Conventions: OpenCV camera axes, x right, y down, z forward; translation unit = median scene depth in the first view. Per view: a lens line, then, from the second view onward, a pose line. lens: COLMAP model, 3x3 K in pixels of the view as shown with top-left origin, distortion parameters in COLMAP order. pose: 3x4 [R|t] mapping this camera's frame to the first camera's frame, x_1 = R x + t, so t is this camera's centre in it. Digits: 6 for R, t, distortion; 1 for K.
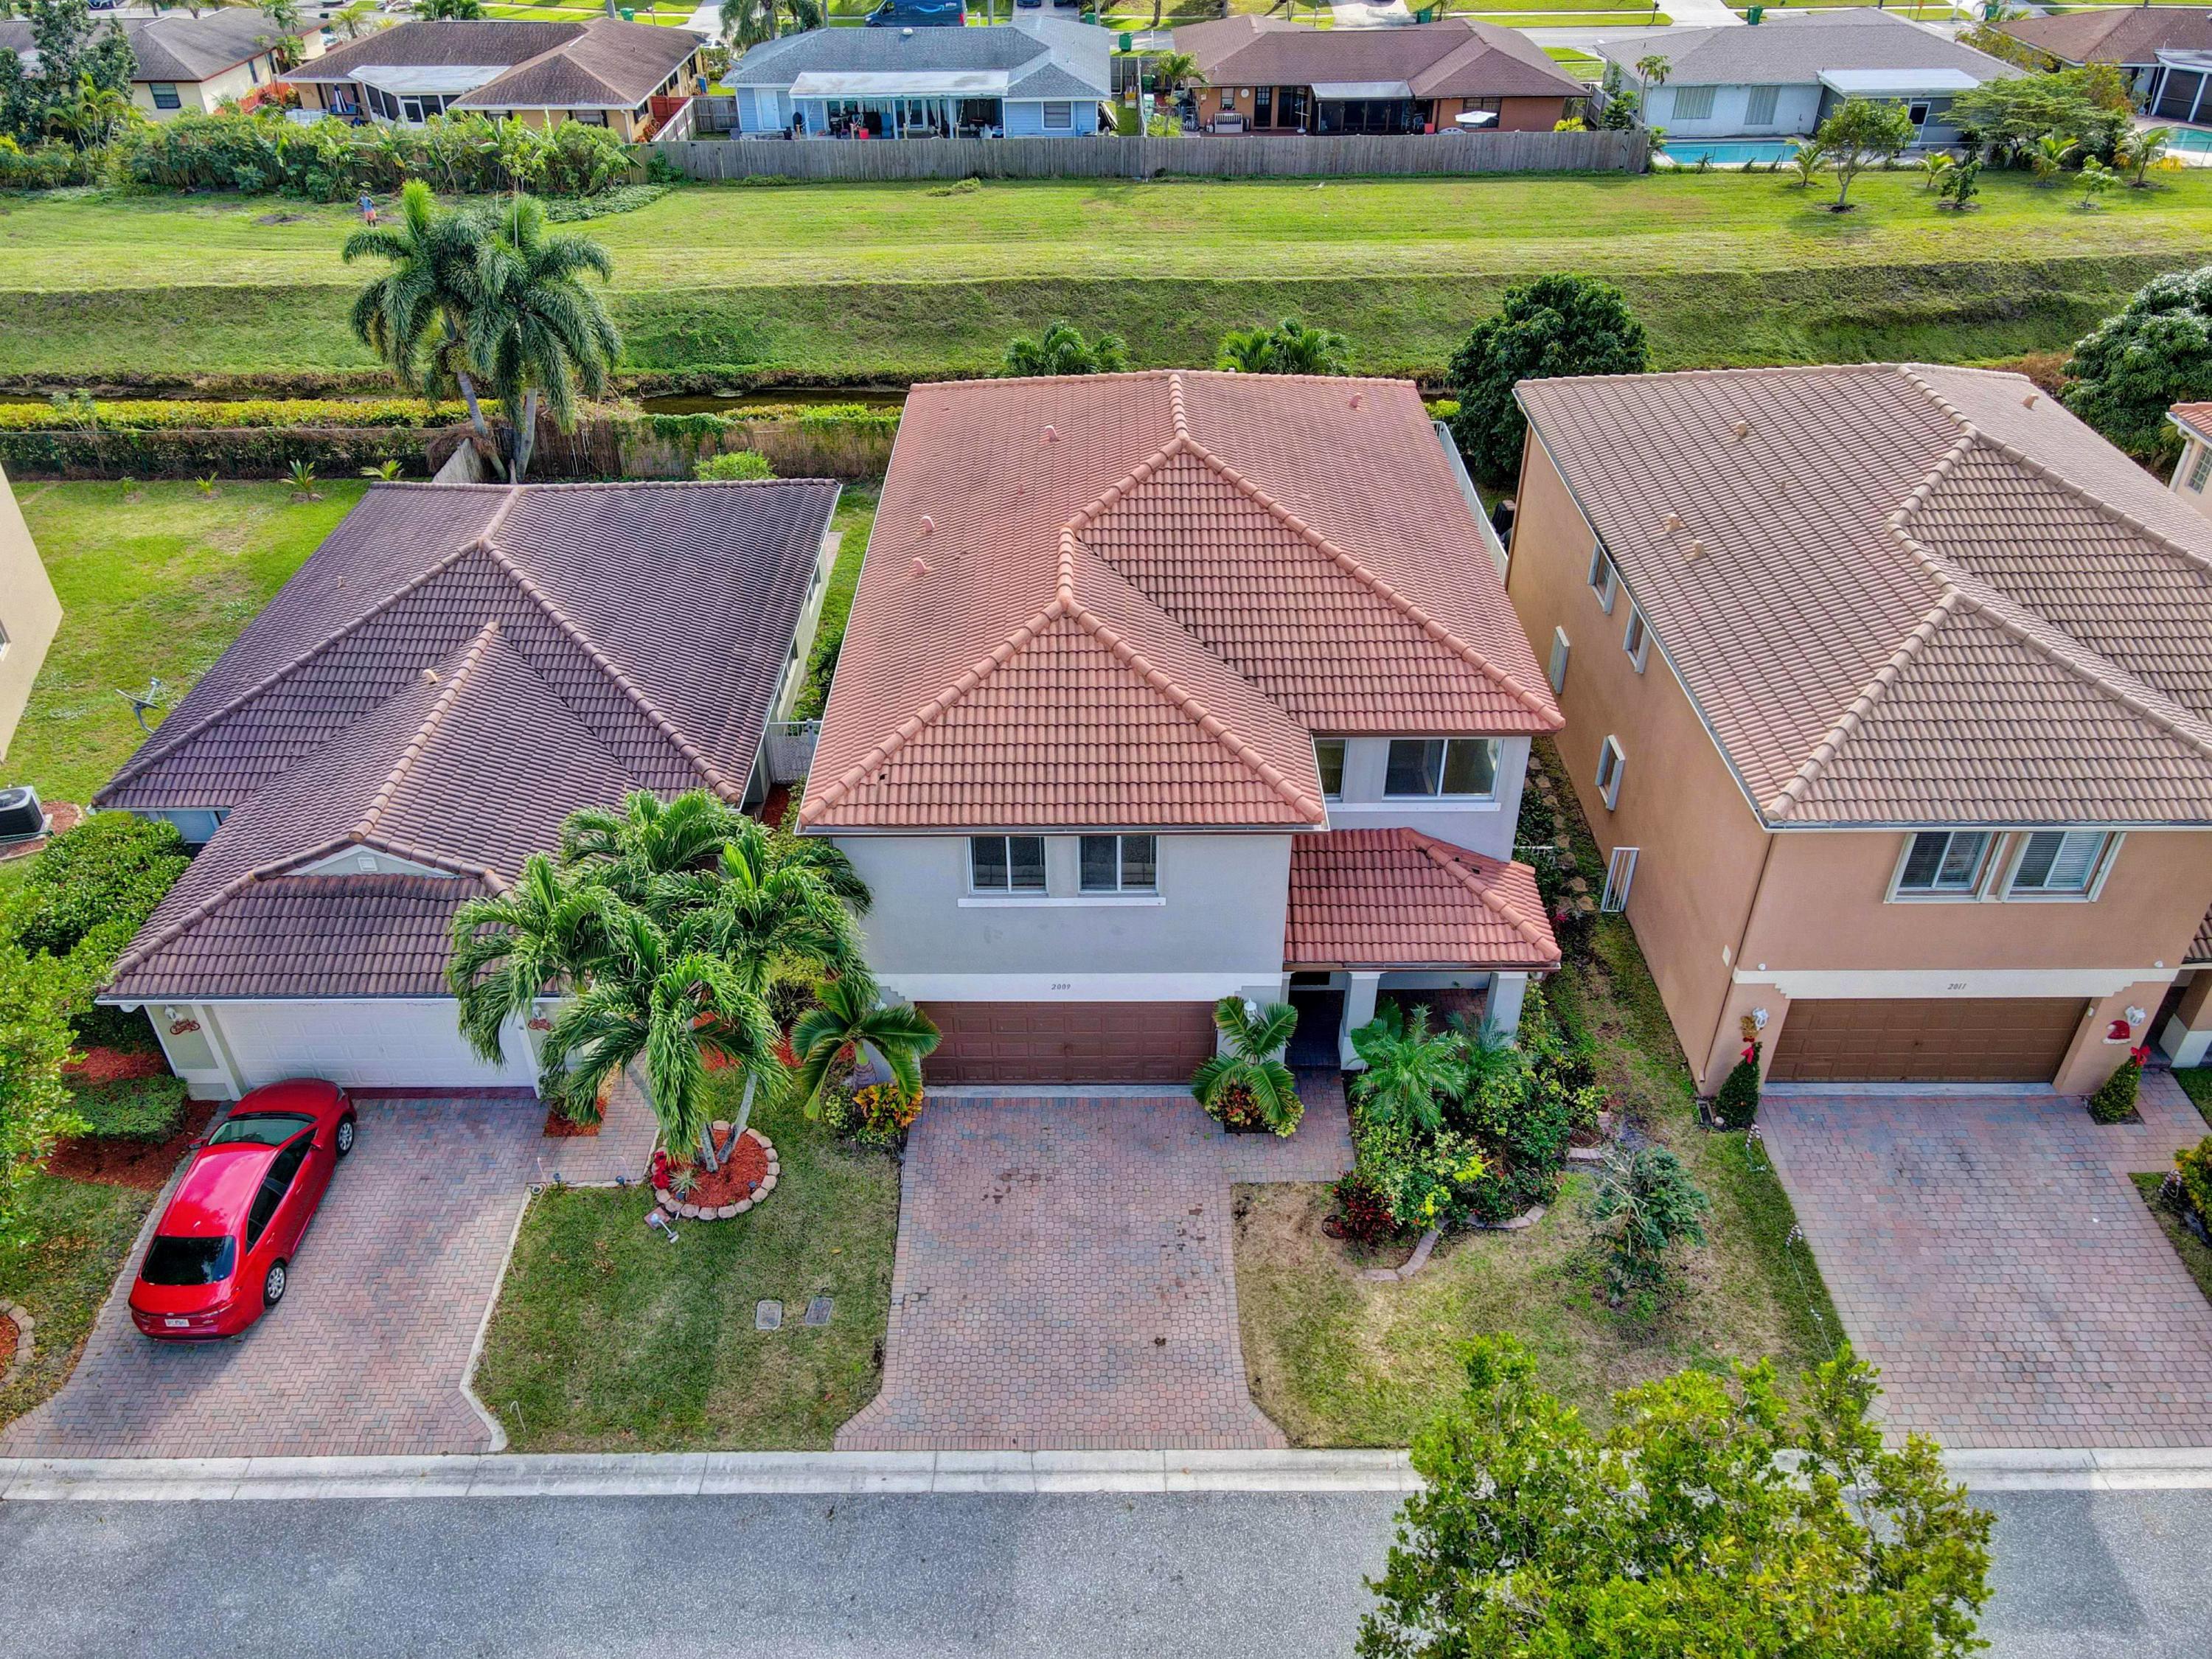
lens RADIAL K [[1616.8, 0, 1106.0], [0, 1616.8, 829.5], [0, 0, 1]] dist [0.011696, 0.008233]
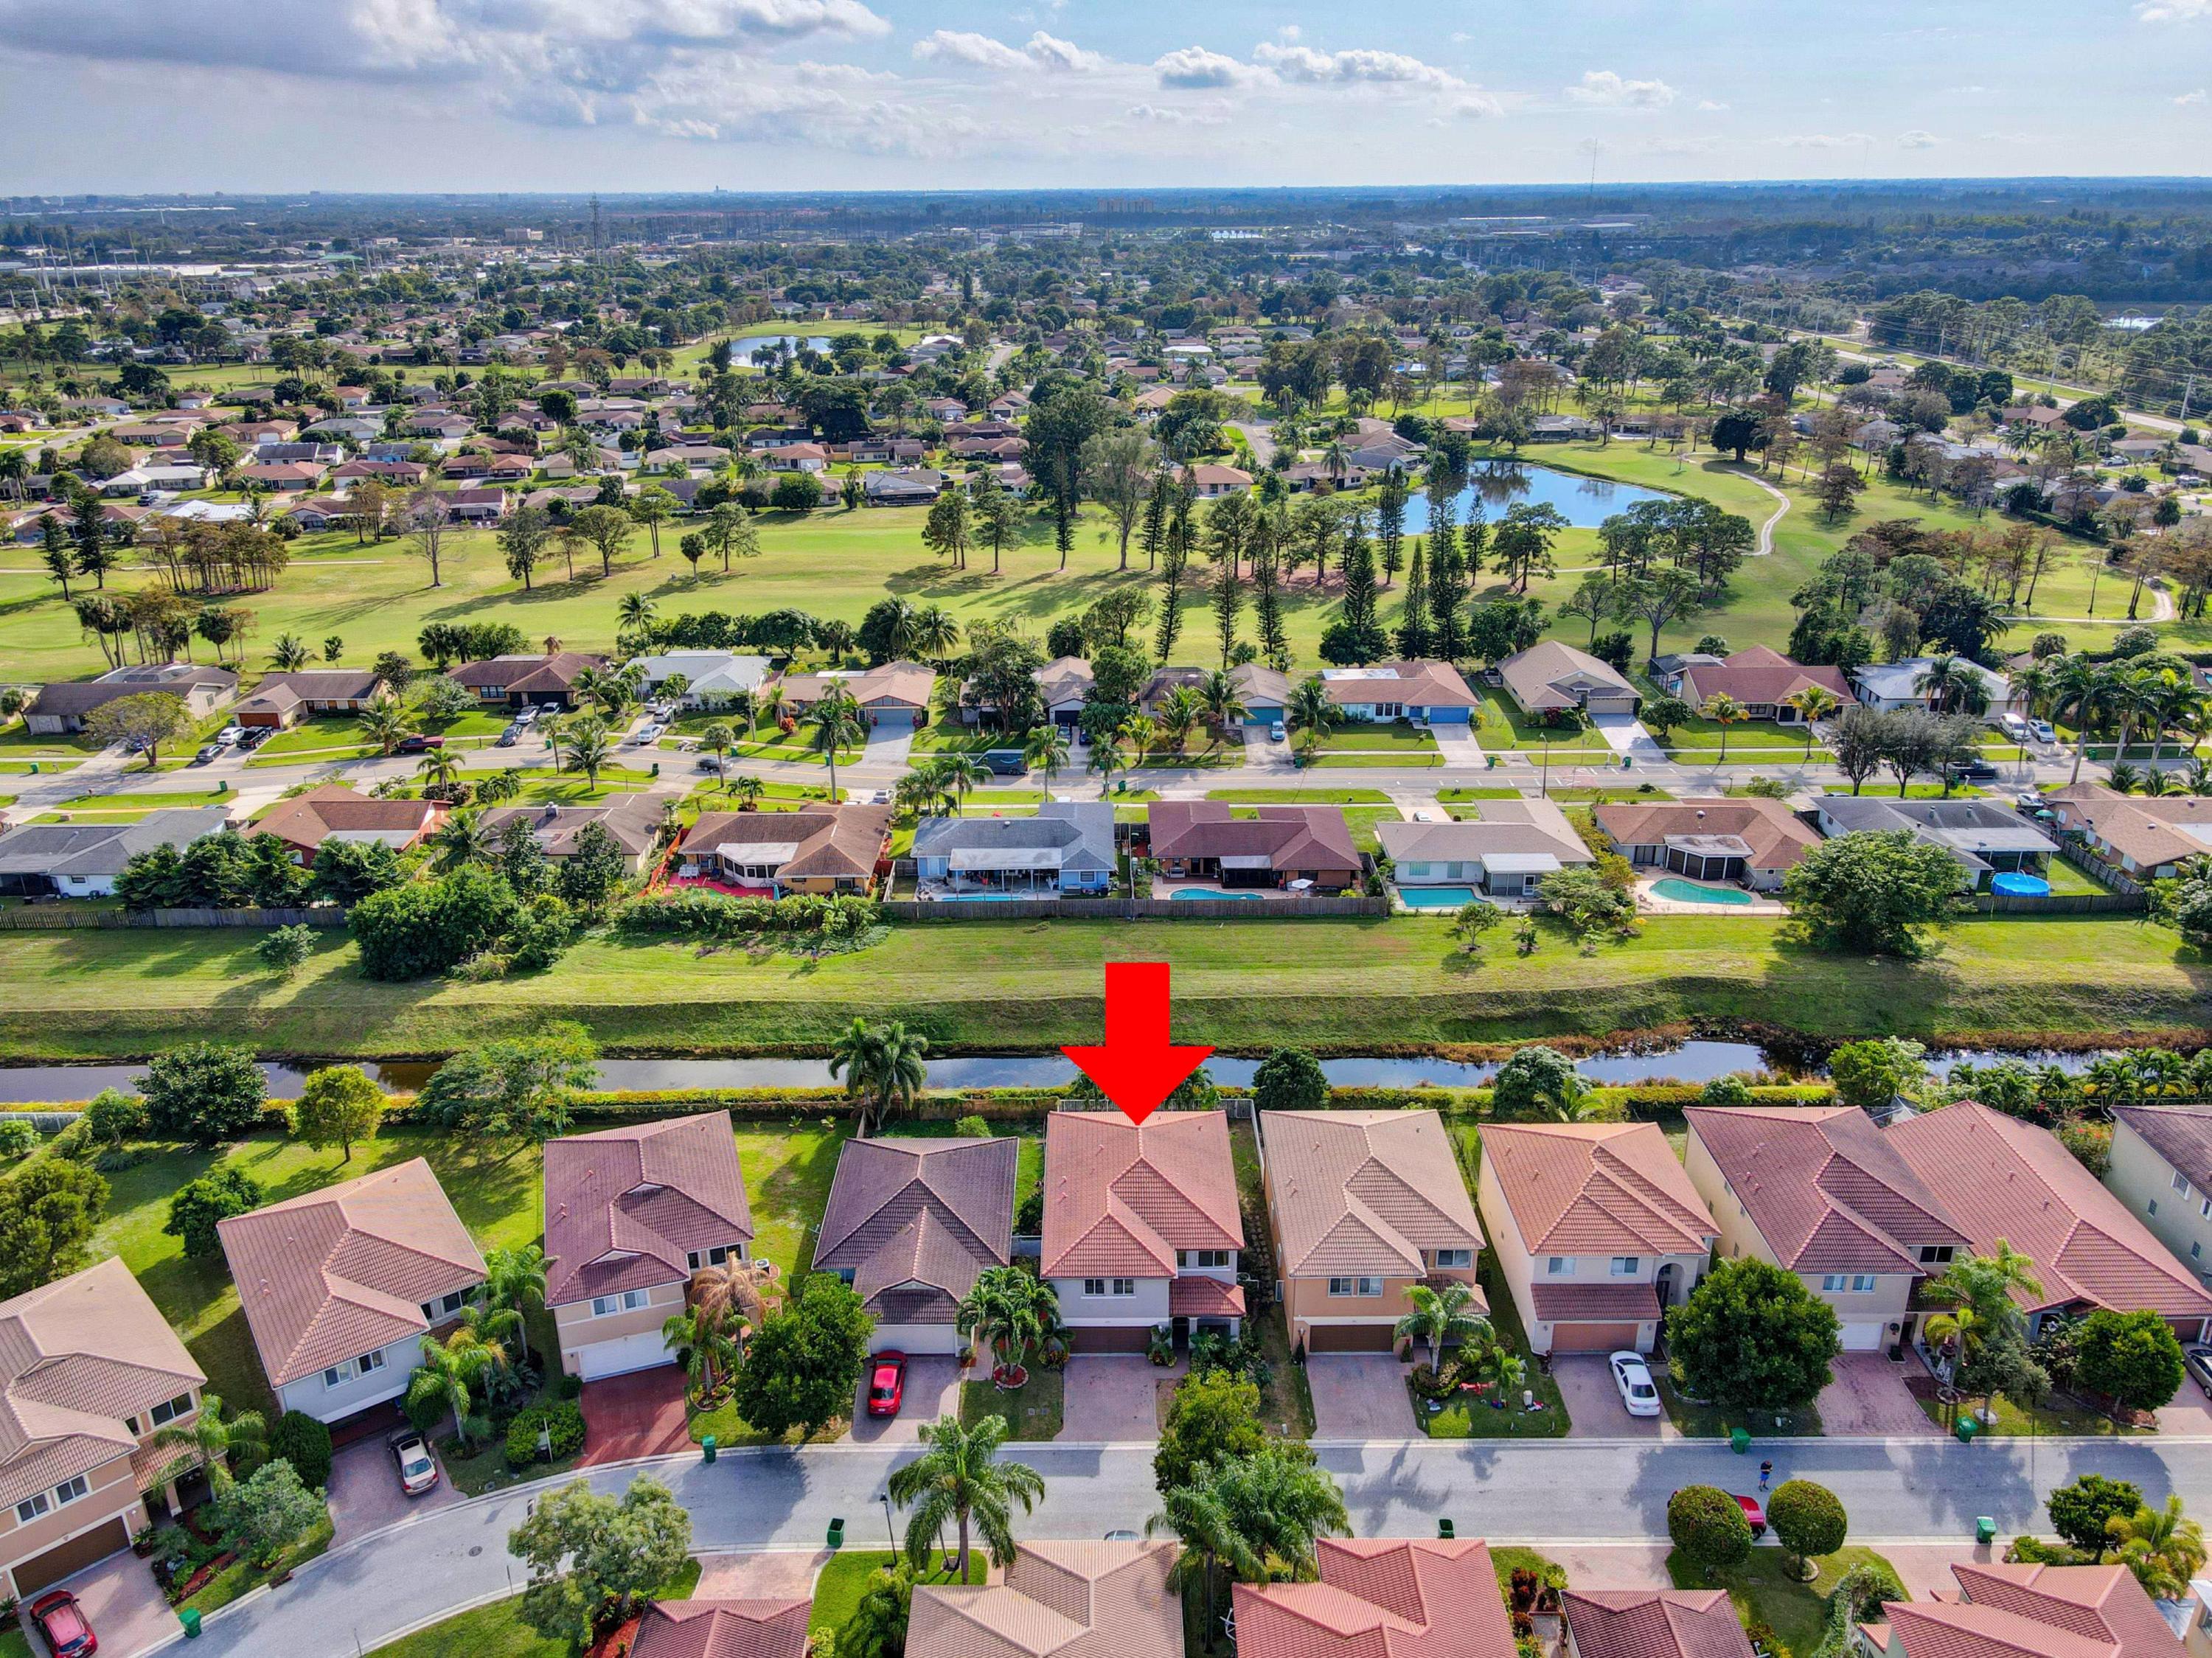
lens RADIAL K [[1587.1, 0, 1095.5], [0, 1587.1, 885.0], [0, 0, 1]] dist [0.001268, 0.000924]
pose [[0.999988, -0.001659, -0.004630, -0.039853], [0.000651, 0.977783, -0.209616, -0.118795], [0.004874, 0.209611, 0.977773, -2.785039]]
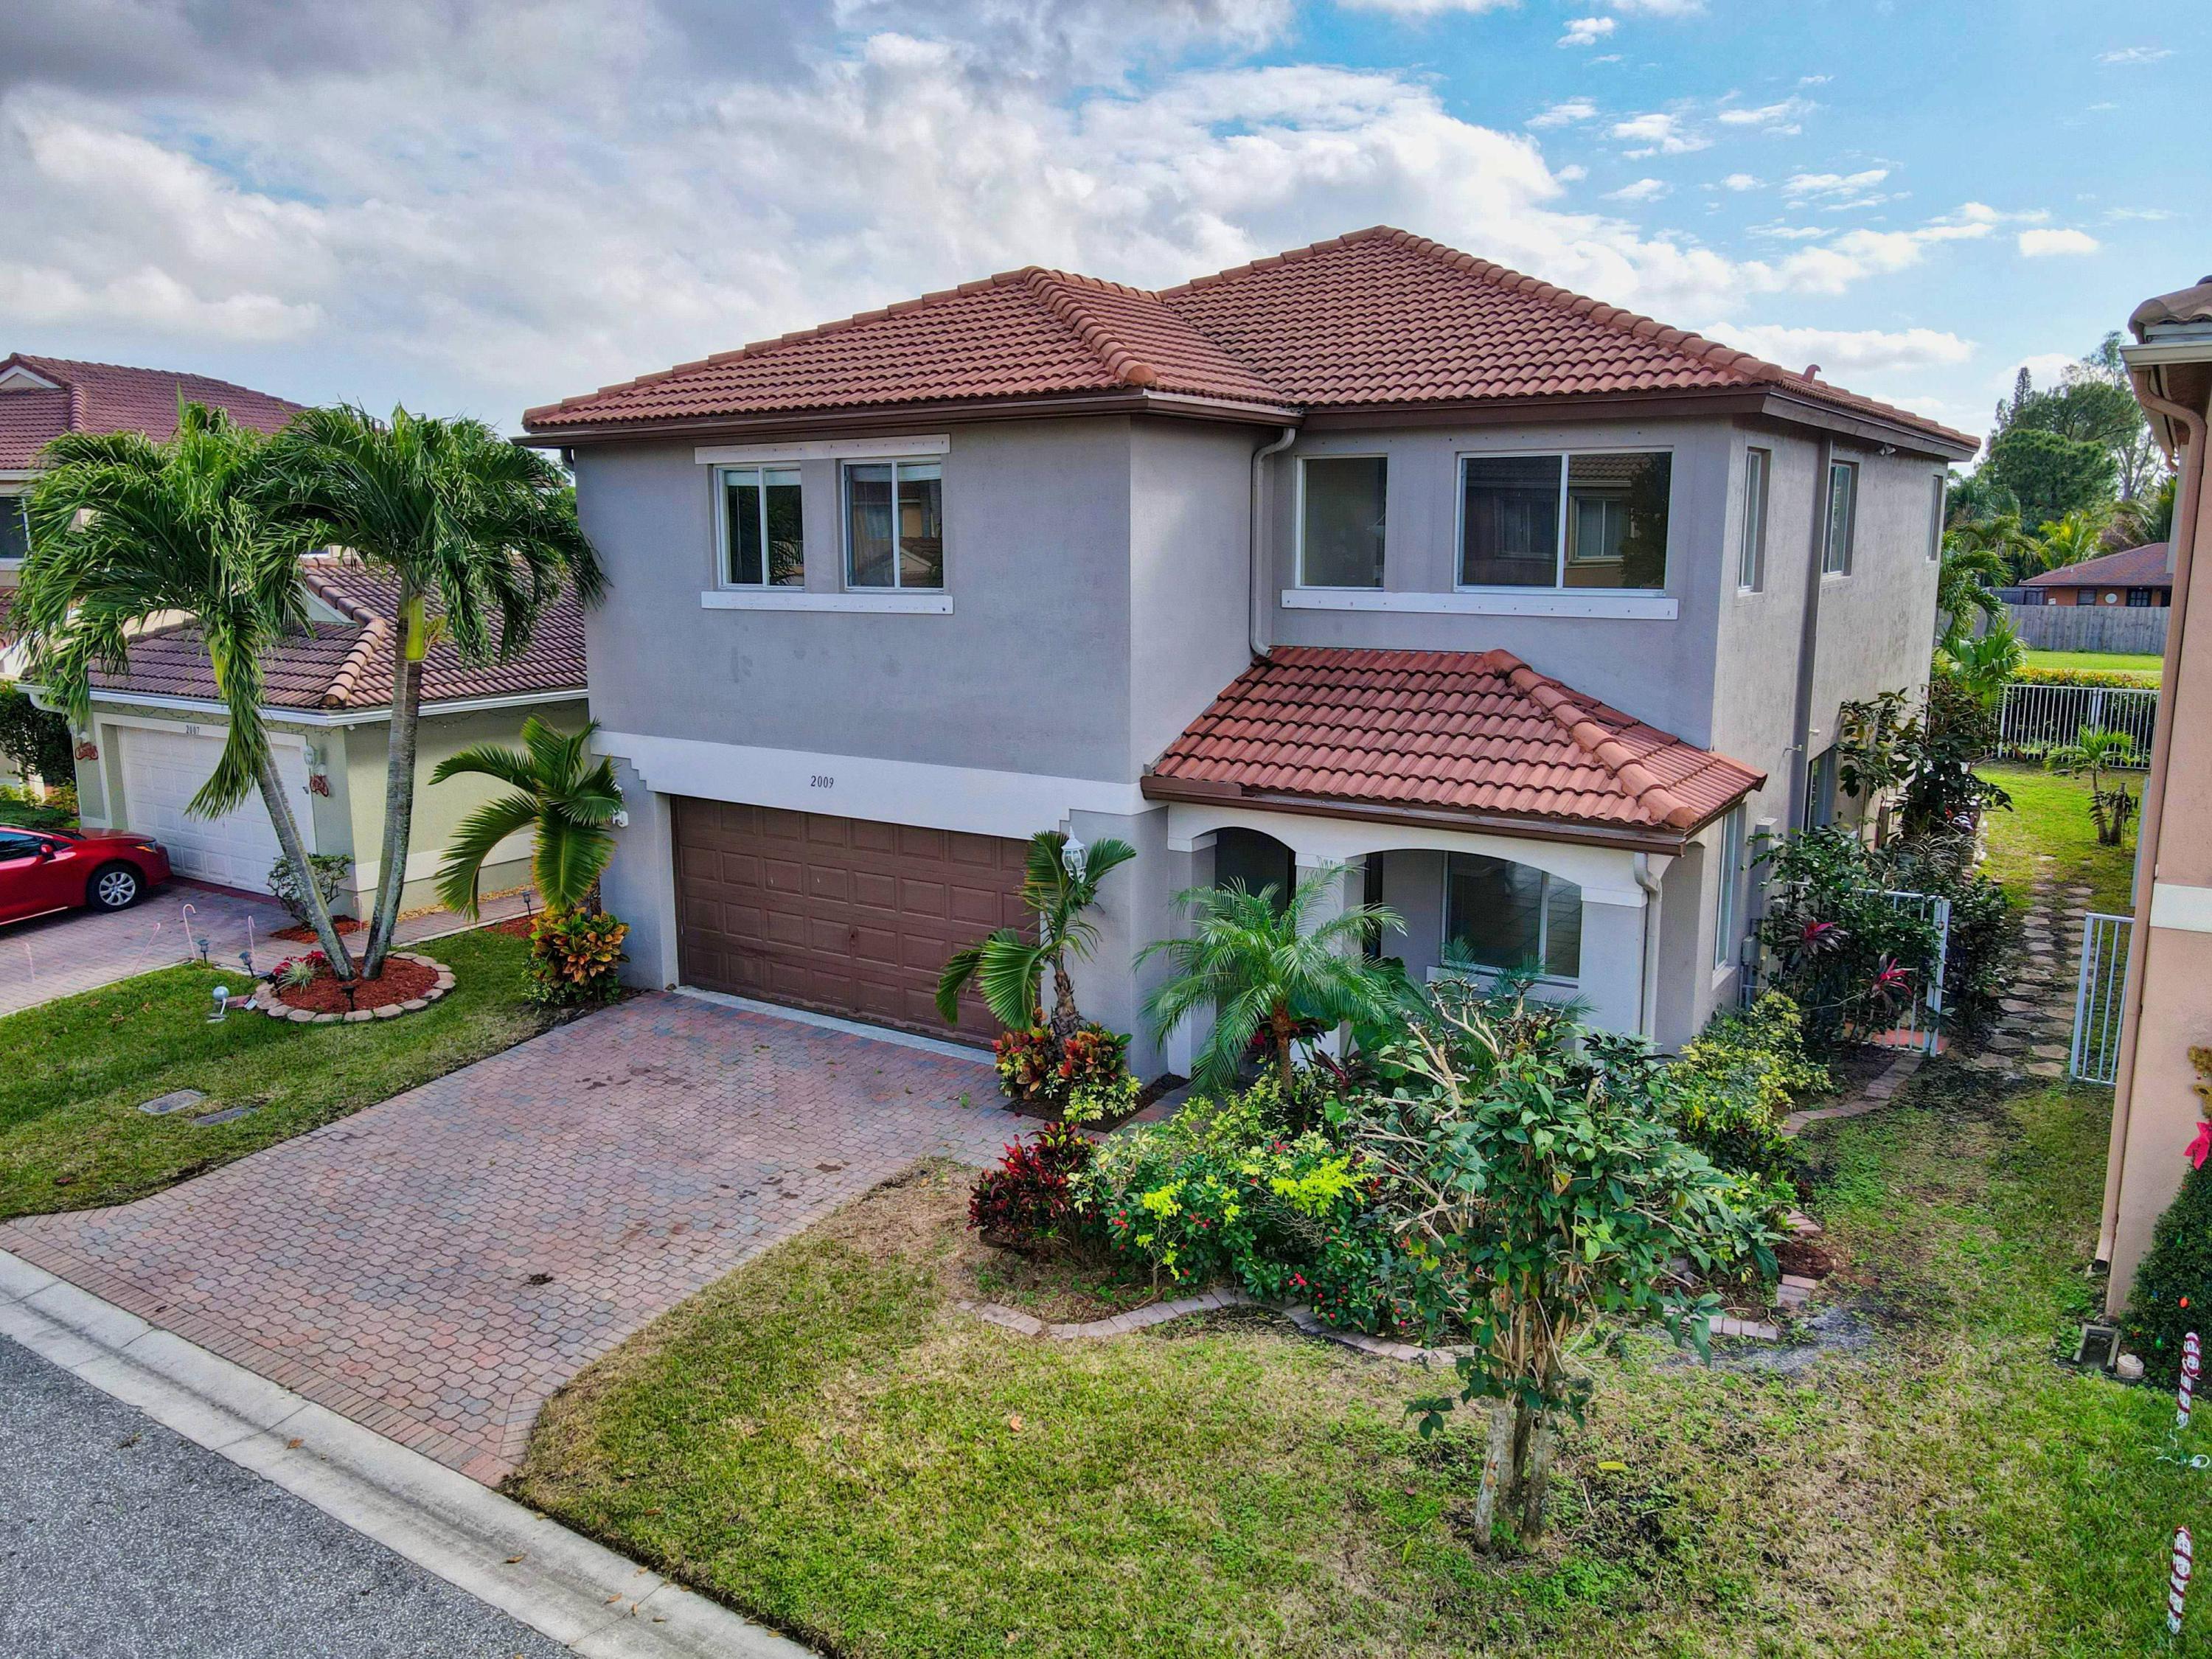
lens RADIAL K [[1622.3, 0, 1106.0], [0, 1622.3, 829.5], [0, 0, 1]] dist [0.024806, -0.004547]
pose [[0.833436, 0.100722, -0.543360, 0.408760], [-0.323105, 0.886490, -0.331269, 0.292238], [0.448316, 0.451654, 0.771376, 0.615168]]
